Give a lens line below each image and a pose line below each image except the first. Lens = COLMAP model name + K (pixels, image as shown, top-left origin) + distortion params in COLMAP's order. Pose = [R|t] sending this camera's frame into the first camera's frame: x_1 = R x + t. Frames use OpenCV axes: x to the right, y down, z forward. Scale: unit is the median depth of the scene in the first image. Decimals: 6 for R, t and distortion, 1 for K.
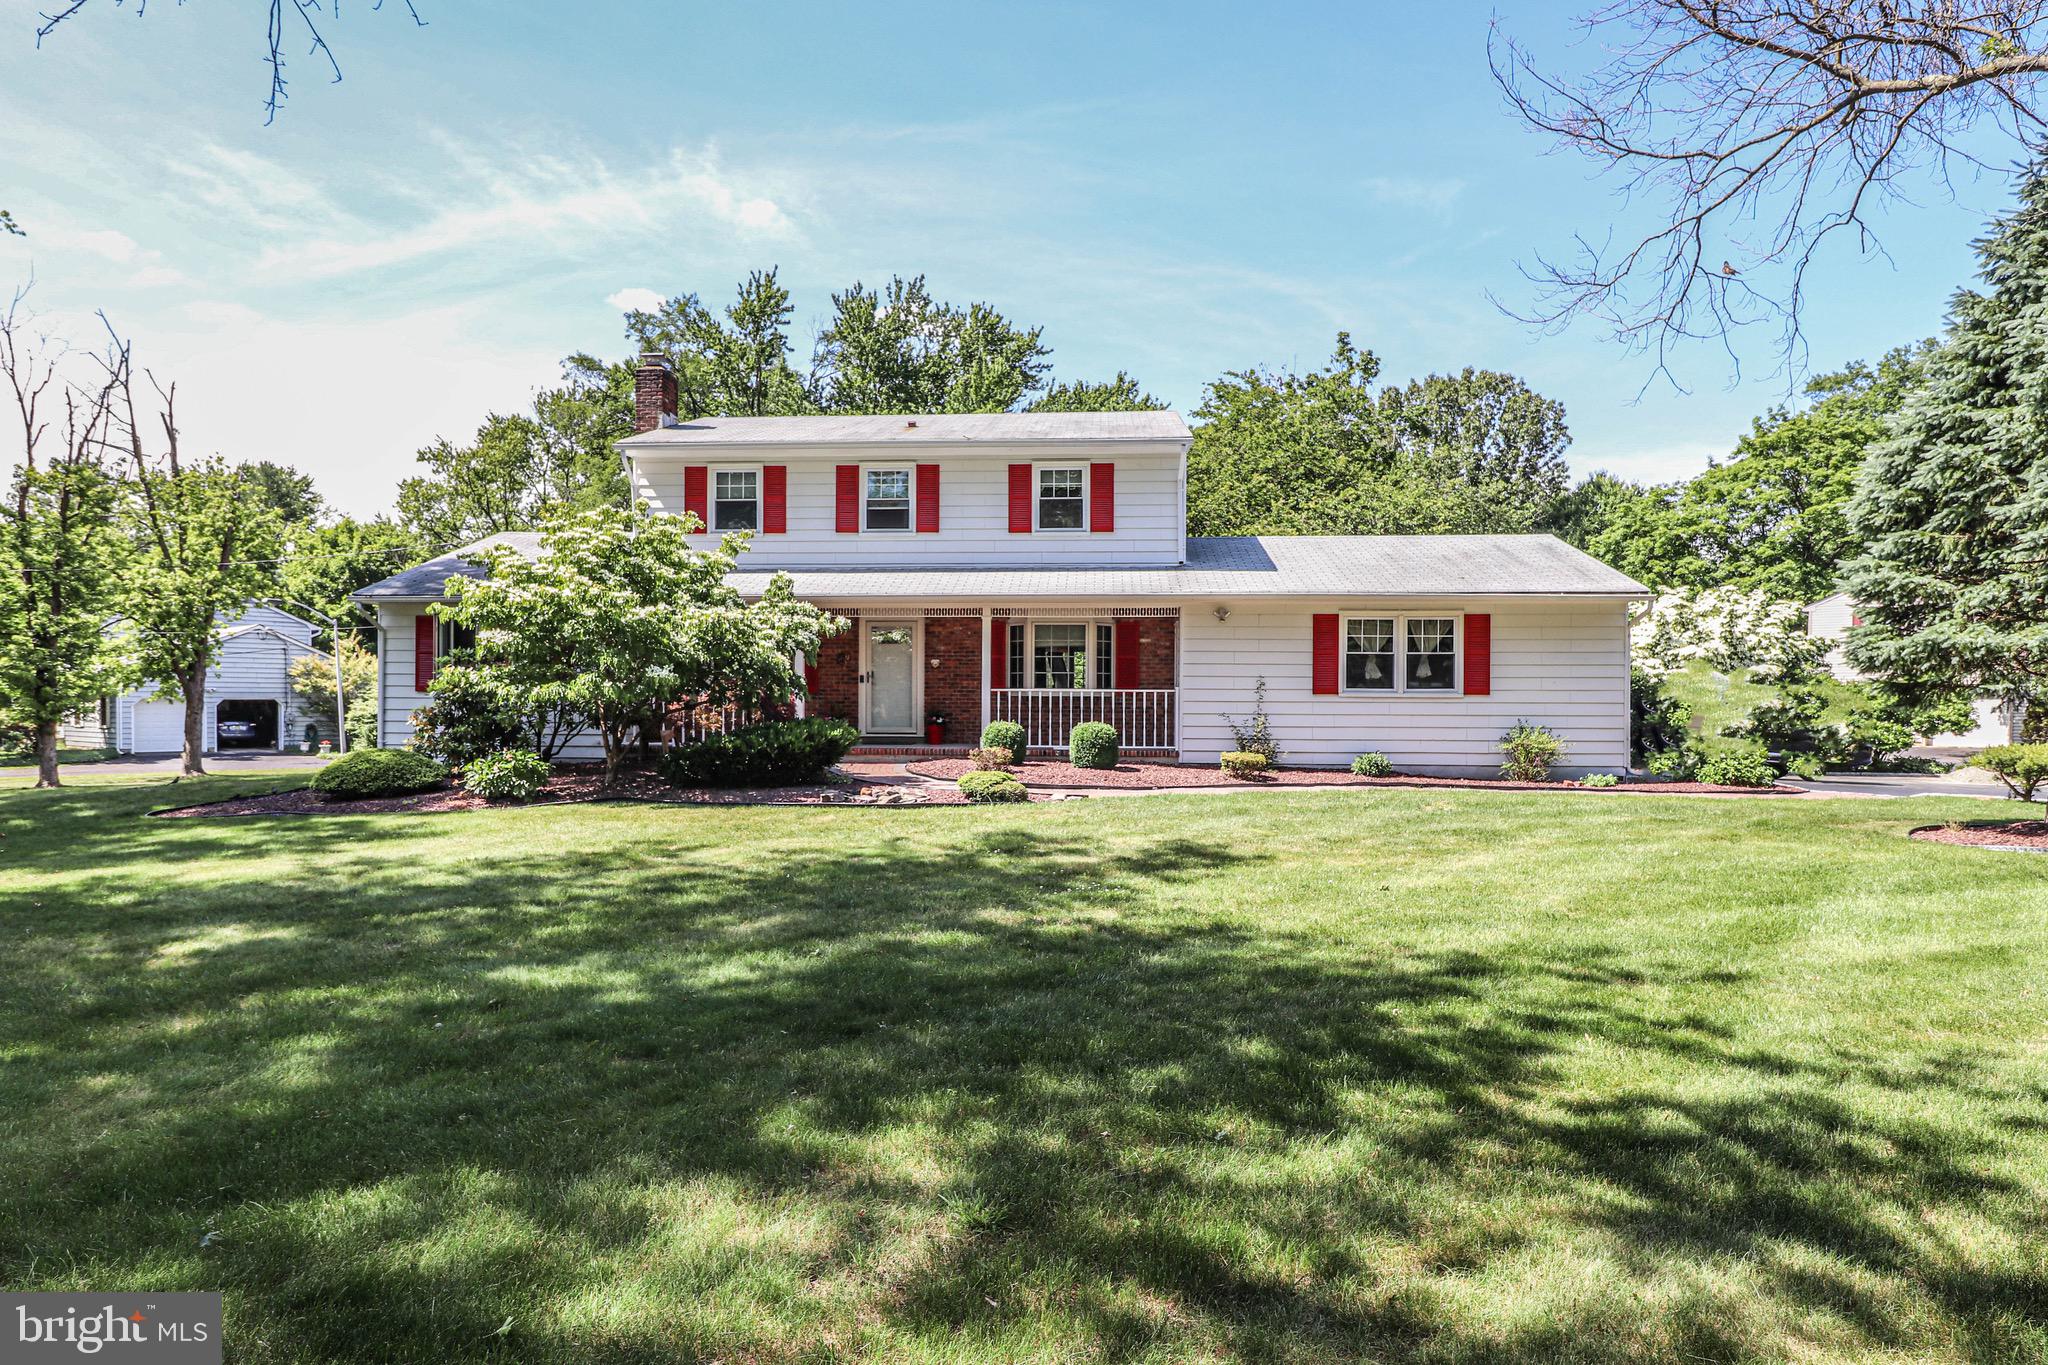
lens RADIAL K [[1221.0, 0, 1020.0], [0, 1221.0, 687.0], [0, 0, 1]] dist [-0.003151, -0.000680]
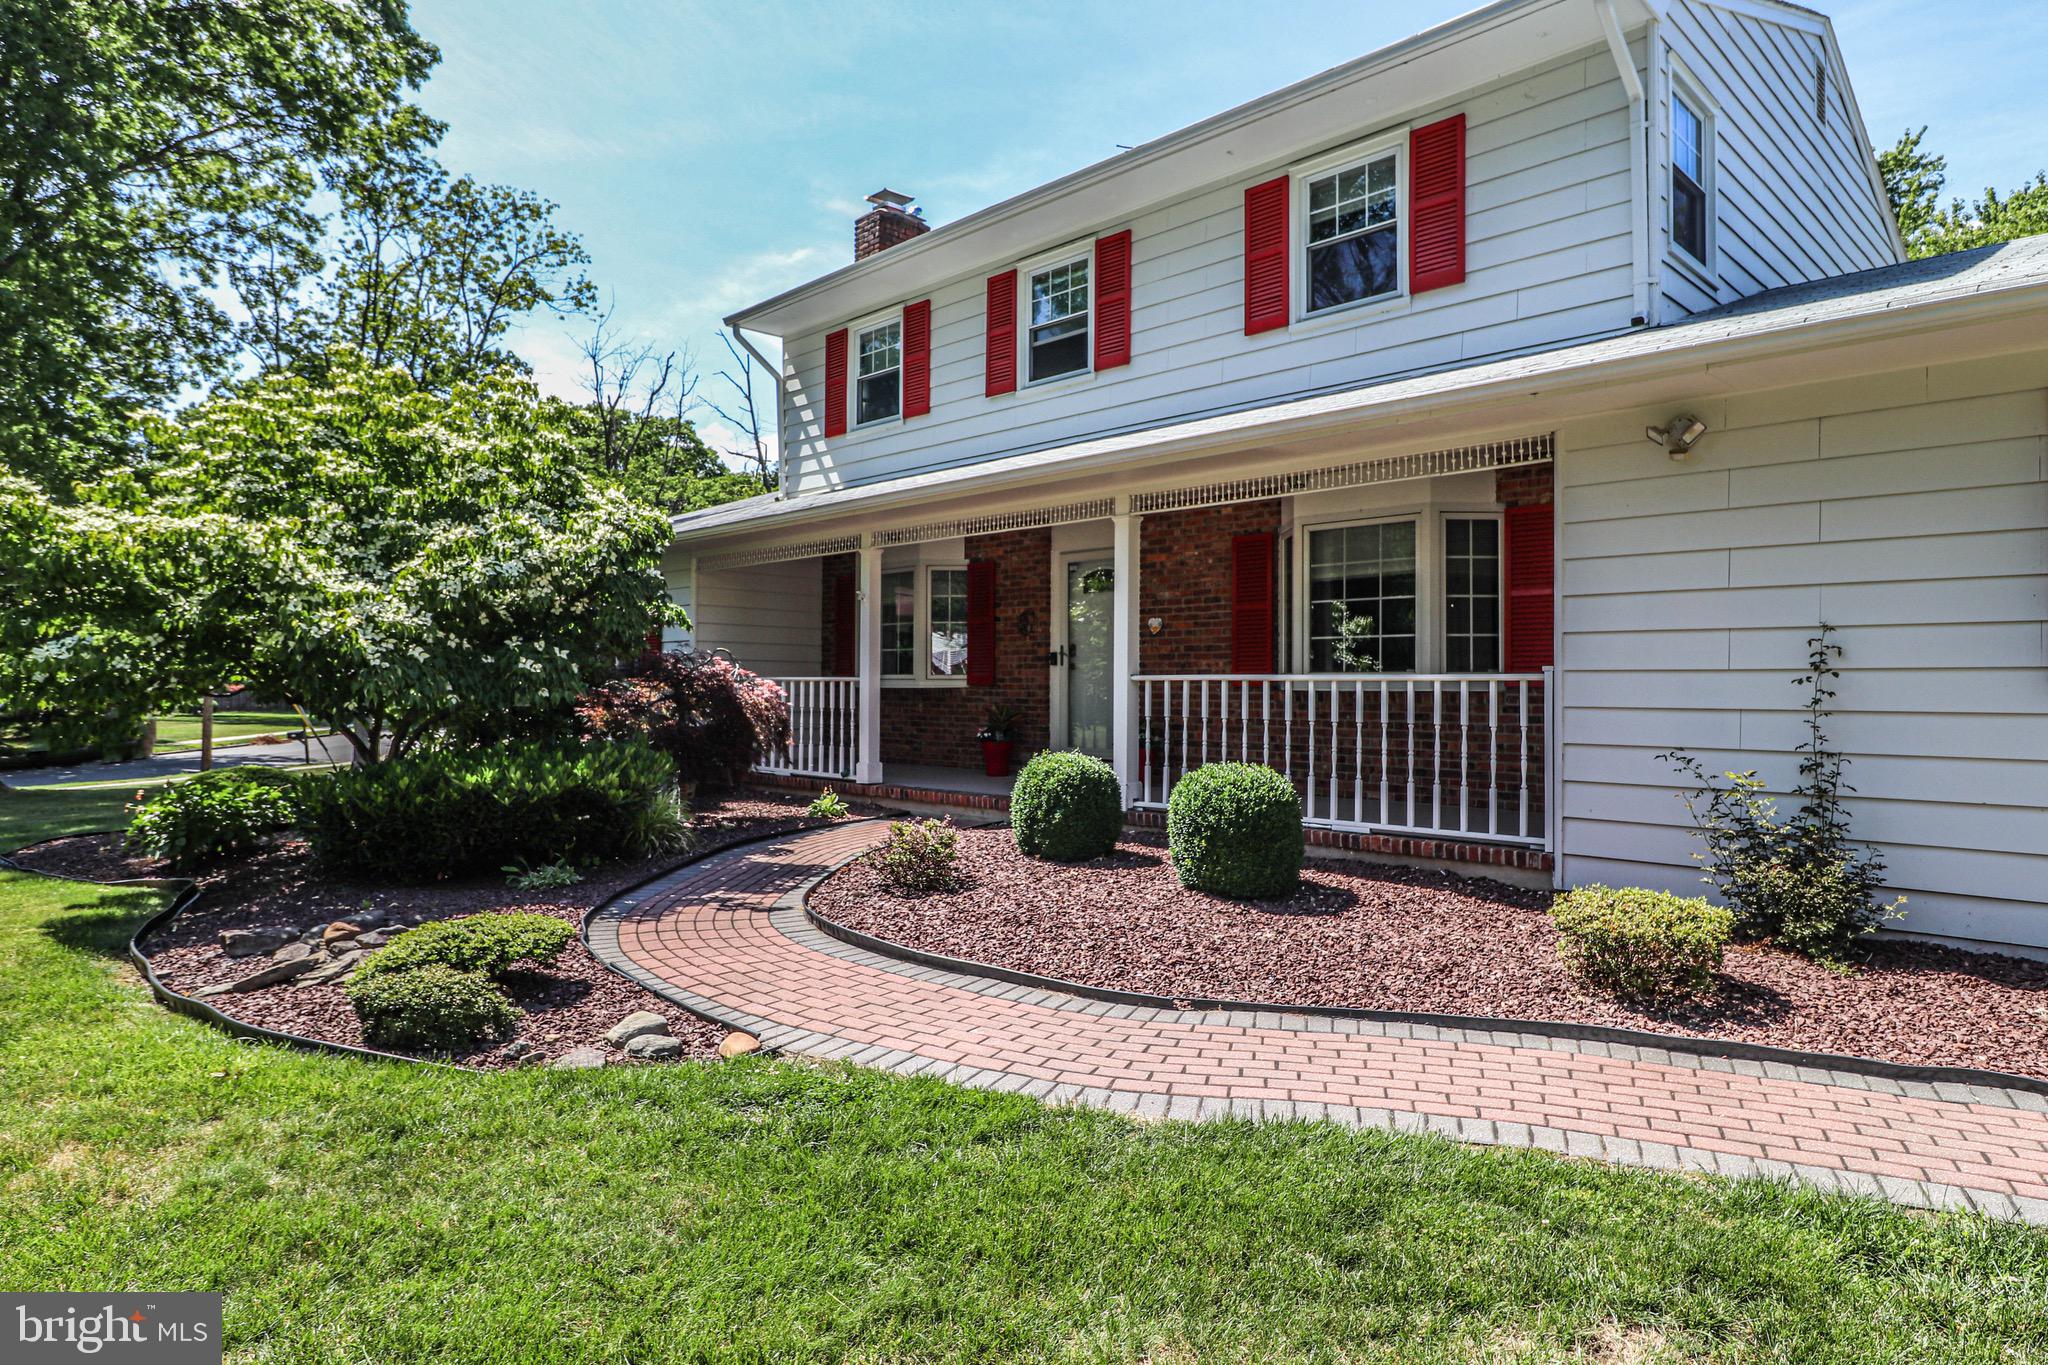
lens RADIAL K [[1186.9, 0, 1030.3], [0, 1186.9, 679.8], [0, 0, 1]] dist [0.001559, -0.000125]
pose [[0.752934, -0.002852, -0.658090, 0.223816], [0.002545, 0.999996, -0.001421, 0.003935], [0.658091, -0.000605, 0.752938, 0.604932]]
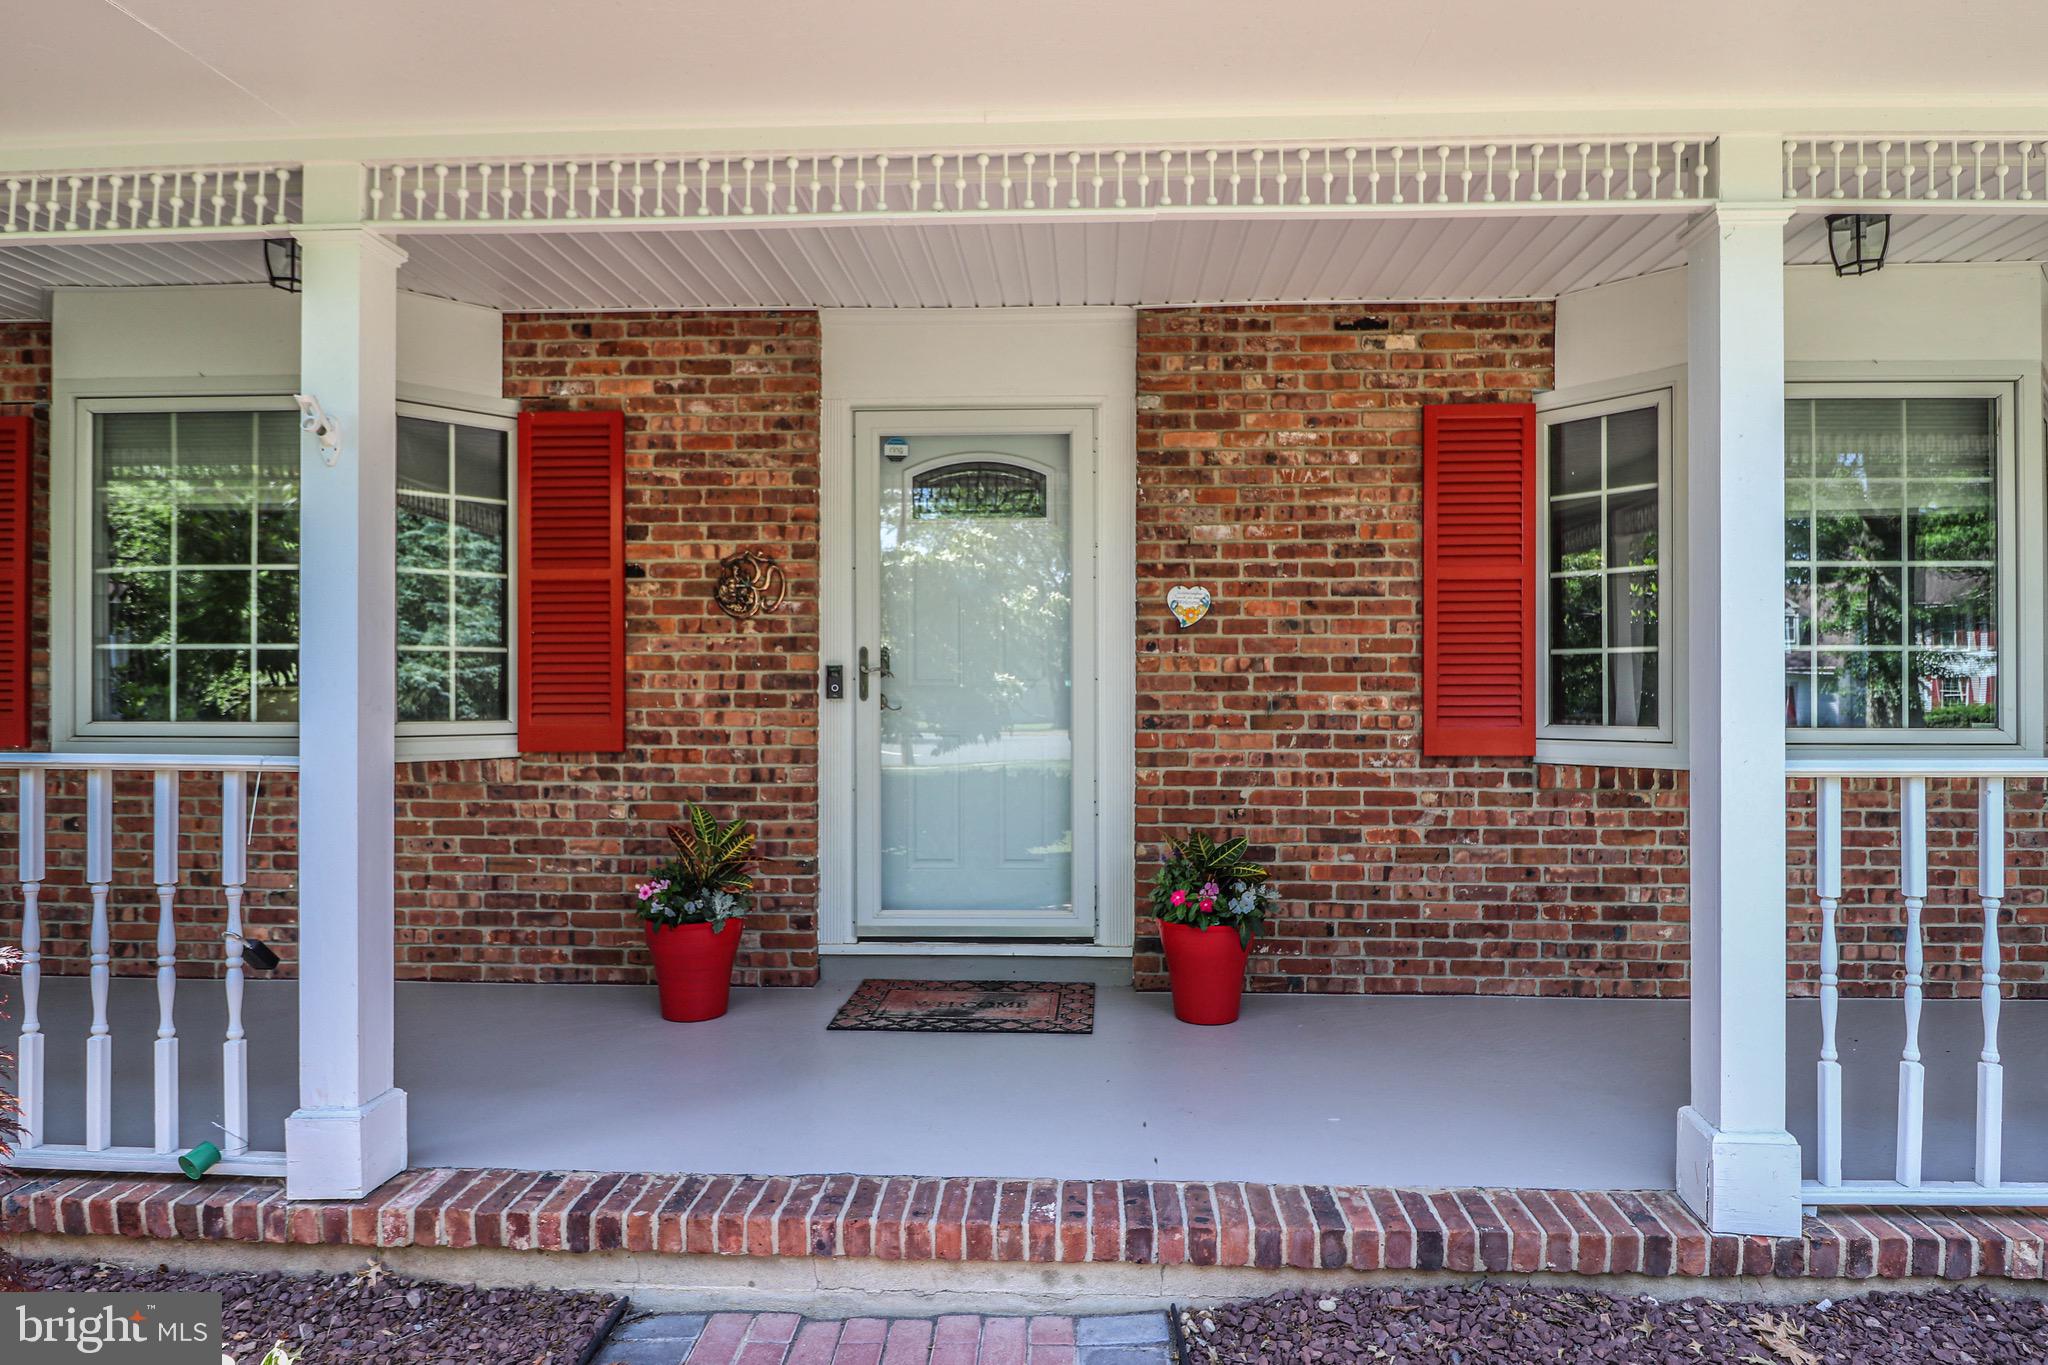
lens RADIAL K [[1186.9, 0, 1036.9], [0, 1186.9, 684.8], [0, 0, 1]] dist [0.001559, -0.000125]
pose [[0.999929, 0.002327, 0.011647, -0.099849], [-0.002301, 0.999995, -0.002201, -0.005715], [-0.011653, 0.002174, 0.999930, 0.820819]]
